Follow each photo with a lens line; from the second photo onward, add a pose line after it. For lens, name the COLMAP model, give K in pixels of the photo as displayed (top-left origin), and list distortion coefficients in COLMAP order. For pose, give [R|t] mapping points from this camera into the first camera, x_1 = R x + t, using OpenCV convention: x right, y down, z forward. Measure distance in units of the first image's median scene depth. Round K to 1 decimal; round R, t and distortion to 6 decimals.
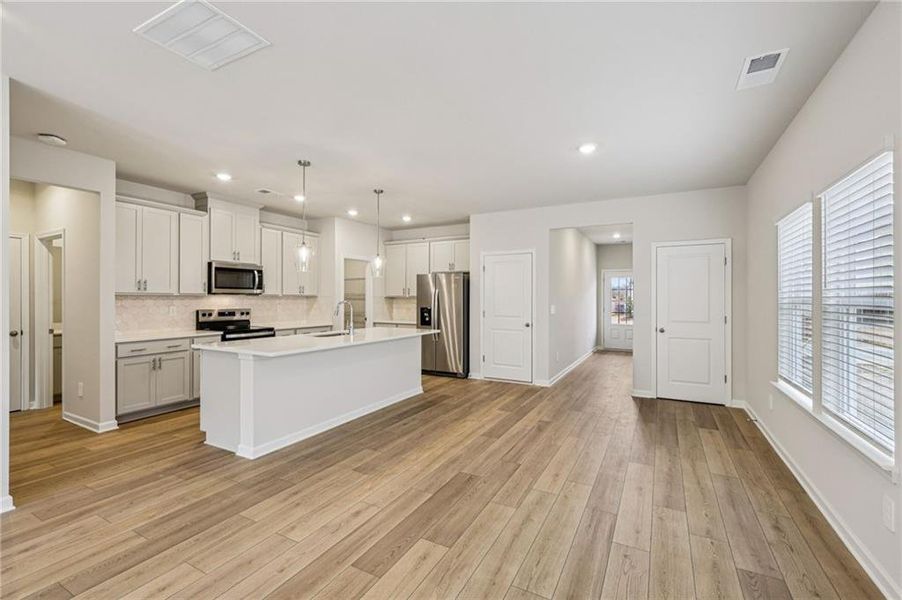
lens RADIAL K [[387.0, 0, 459.4], [0, 387.0, 301.9], [0, 0, 1]] dist [0.007179, 0.000300]
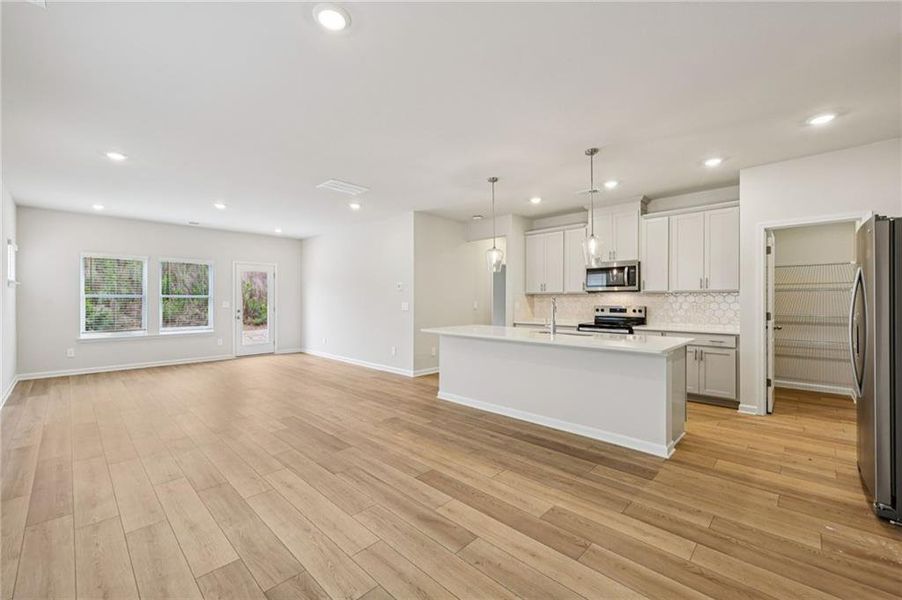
lens RADIAL K [[387.0, 0, 459.9], [0, 387.0, 303.1], [0, 0, 1]] dist [0.007179, 0.000300]
pose [[-0.287871, 0.006517, -0.957647, 0.736827], [-0.008138, 0.999924, 0.009251, 0.006682], [0.957635, 0.010456, -0.287796, 1.206097]]
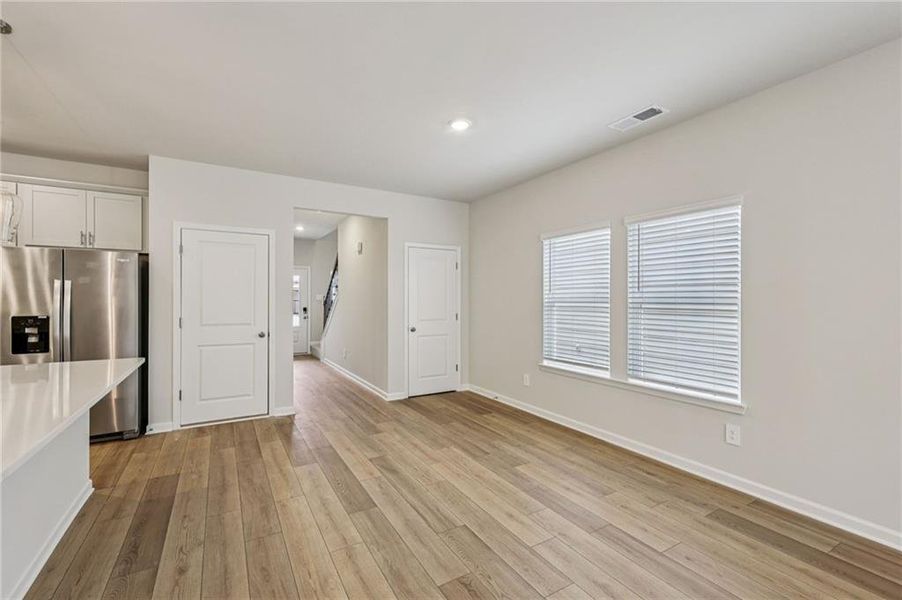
lens RADIAL K [[387.0, 0, 454.3], [0, 387.0, 295.1], [0, 0, 1]] dist [0.007179, 0.000300]
pose [[0.536787, 0.007820, 0.843682, -0.369616], [0.006270, 0.999892, -0.013257, -0.003361], [-0.843695, 0.012406, 0.536680, 0.485535]]
